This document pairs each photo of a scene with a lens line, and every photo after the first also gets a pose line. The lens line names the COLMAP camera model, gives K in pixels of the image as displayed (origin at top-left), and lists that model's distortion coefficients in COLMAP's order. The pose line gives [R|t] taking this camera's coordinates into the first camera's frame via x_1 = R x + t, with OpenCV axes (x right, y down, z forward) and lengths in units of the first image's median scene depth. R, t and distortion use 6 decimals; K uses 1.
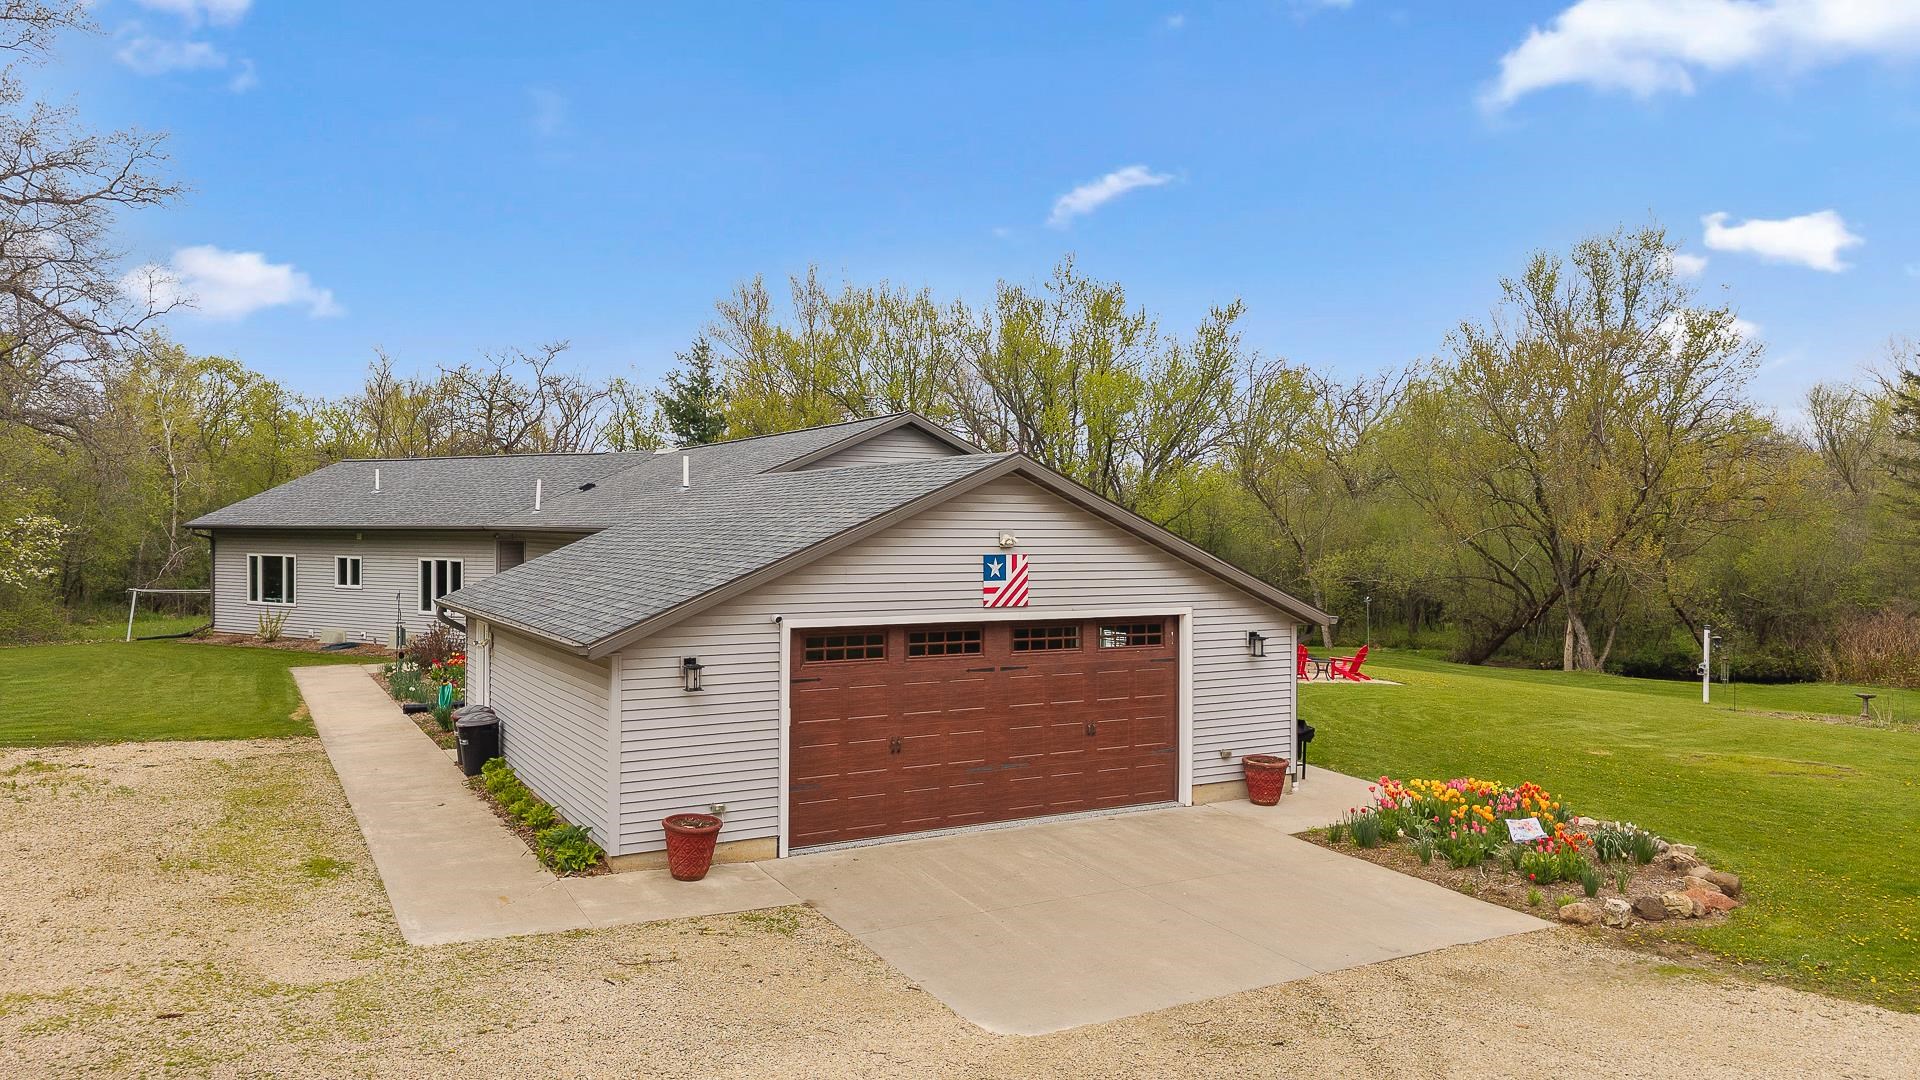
lens RADIAL K [[1300.4, 0, 960.0], [0, 1300.4, 540.0], [0, 0, 1]] dist [0.144522, -0.352106]
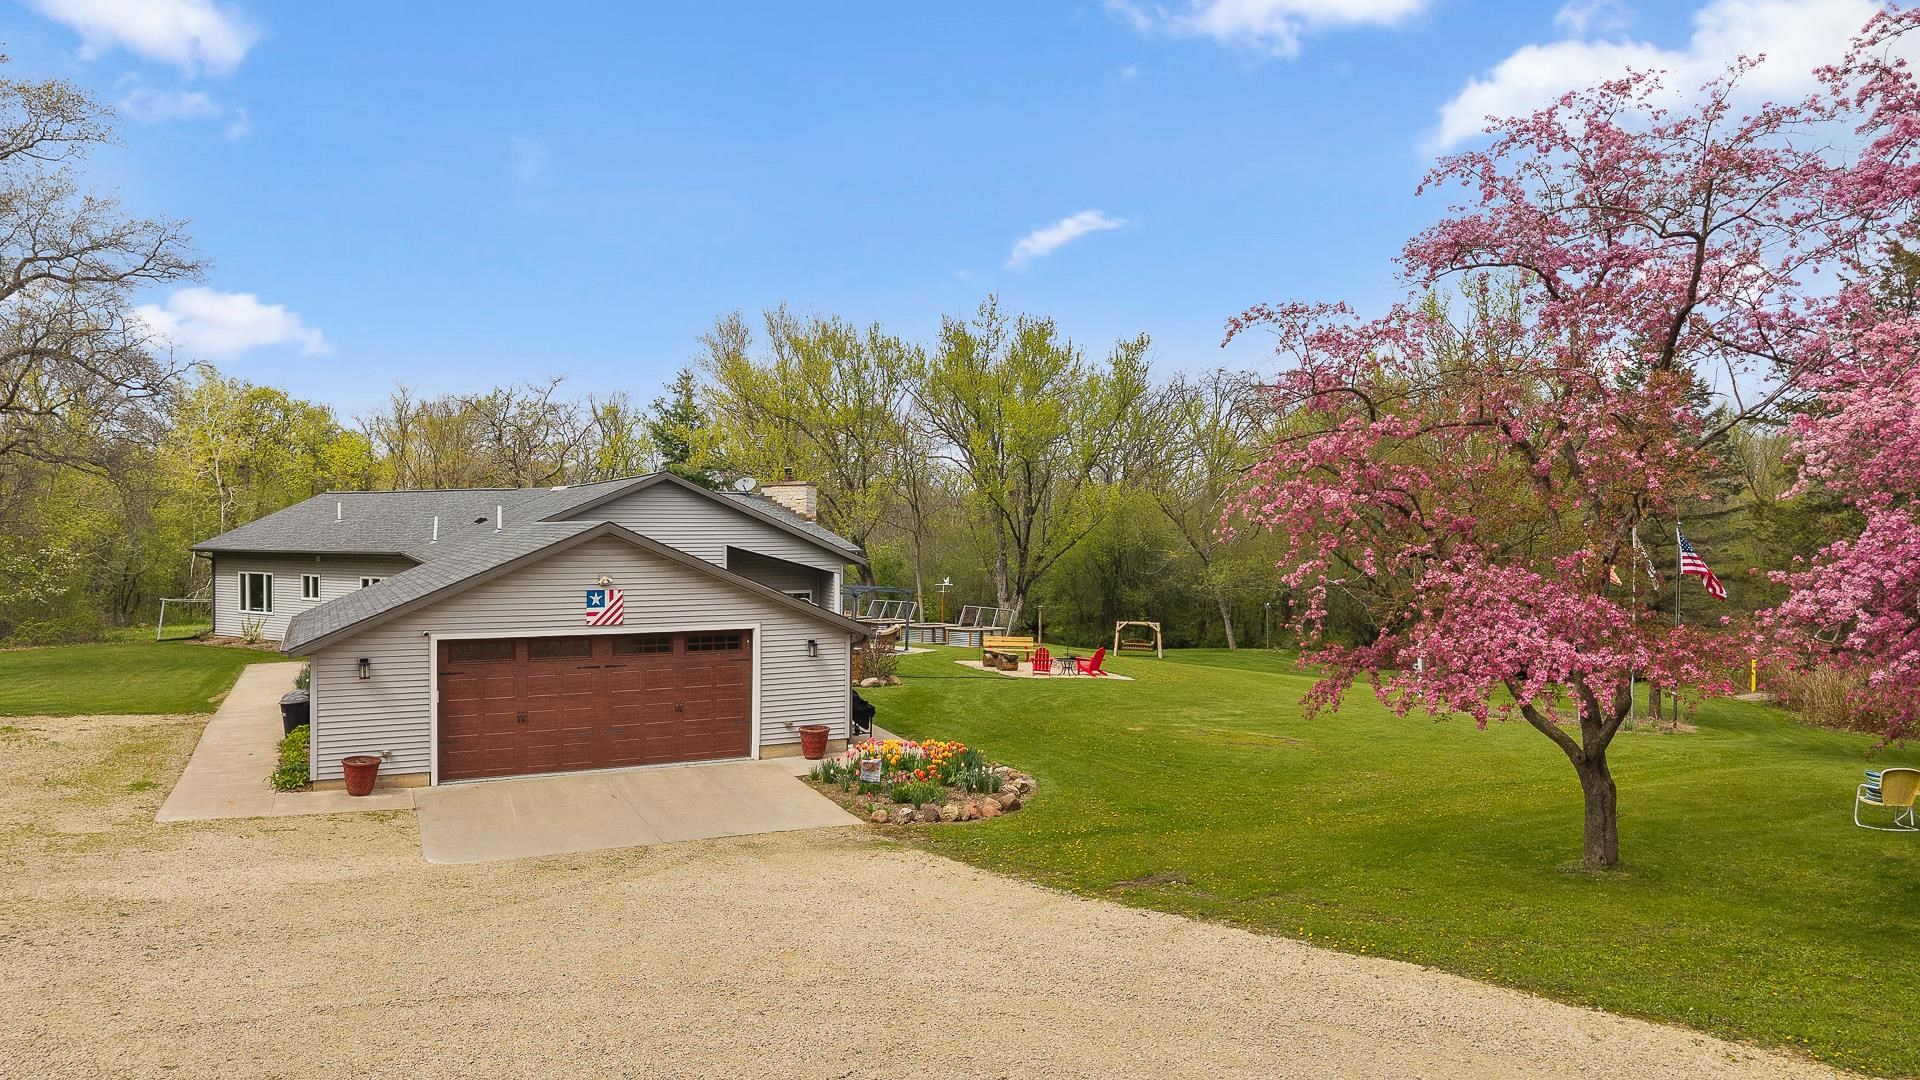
lens RADIAL K [[1300.4, 0, 960.0], [0, 1300.4, 540.0], [0, 0, 1]] dist [0.144522, -0.352106]
pose [[0.997996, -0.003471, -0.063187, 0.483988], [0.003531, 0.999993, 0.000839, -0.041379], [0.063184, -0.001061, 0.998001, -0.430668]]
